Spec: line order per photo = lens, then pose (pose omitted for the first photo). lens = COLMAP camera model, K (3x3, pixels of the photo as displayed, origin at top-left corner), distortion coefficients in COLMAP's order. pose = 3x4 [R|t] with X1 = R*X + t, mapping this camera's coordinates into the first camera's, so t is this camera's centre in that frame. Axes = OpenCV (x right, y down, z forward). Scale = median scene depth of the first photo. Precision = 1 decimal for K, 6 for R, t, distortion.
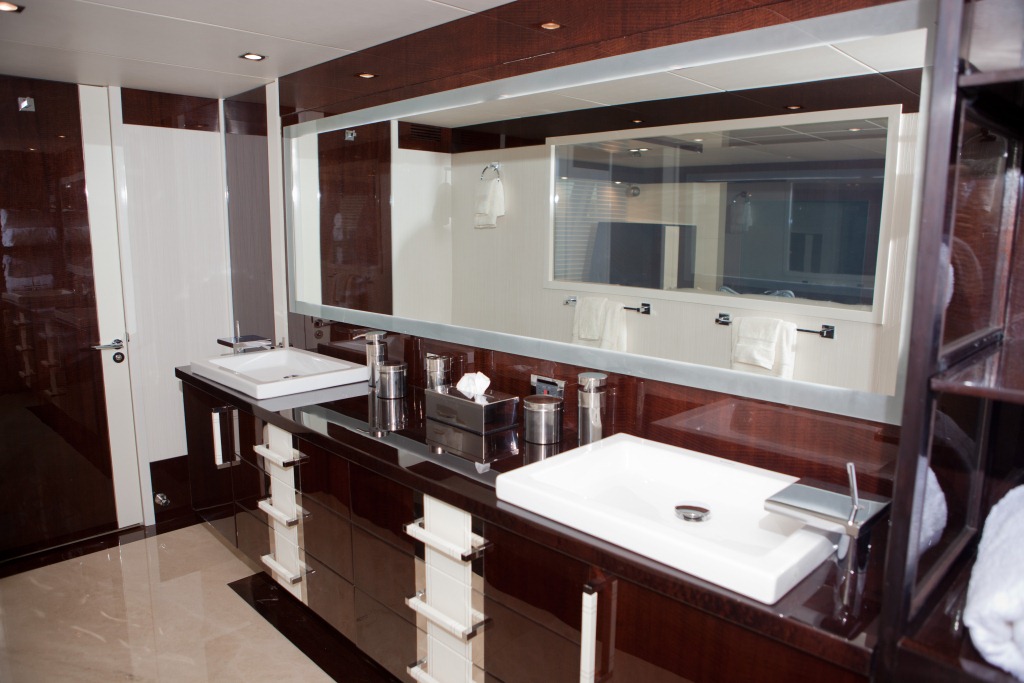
lens RADIAL K [[693.2, 0, 512.0], [0, 693.2, 341.5], [0, 0, 1]] dist [-0.097962, 0.069087]
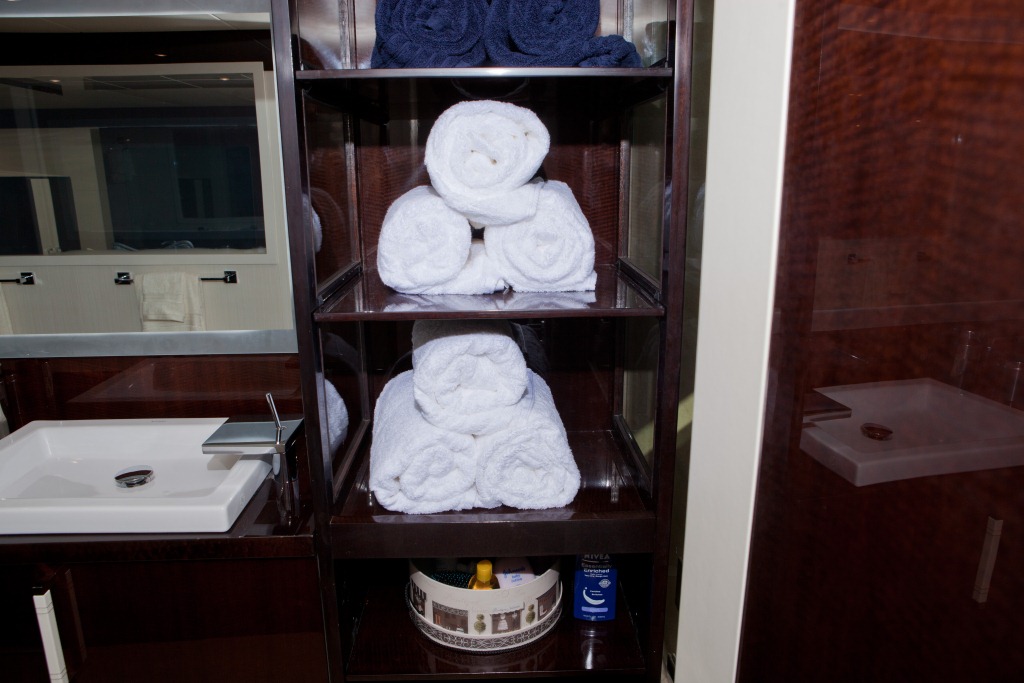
lens RADIAL K [[693.2, 0, 512.0], [0, 693.2, 341.5], [0, 0, 1]] dist [-0.097962, 0.069087]
pose [[0.674966, -0.194706, 0.711695, -0.033749], [0.132608, 0.980860, 0.142580, -0.018246], [-0.725834, -0.001860, 0.687867, -0.100328]]
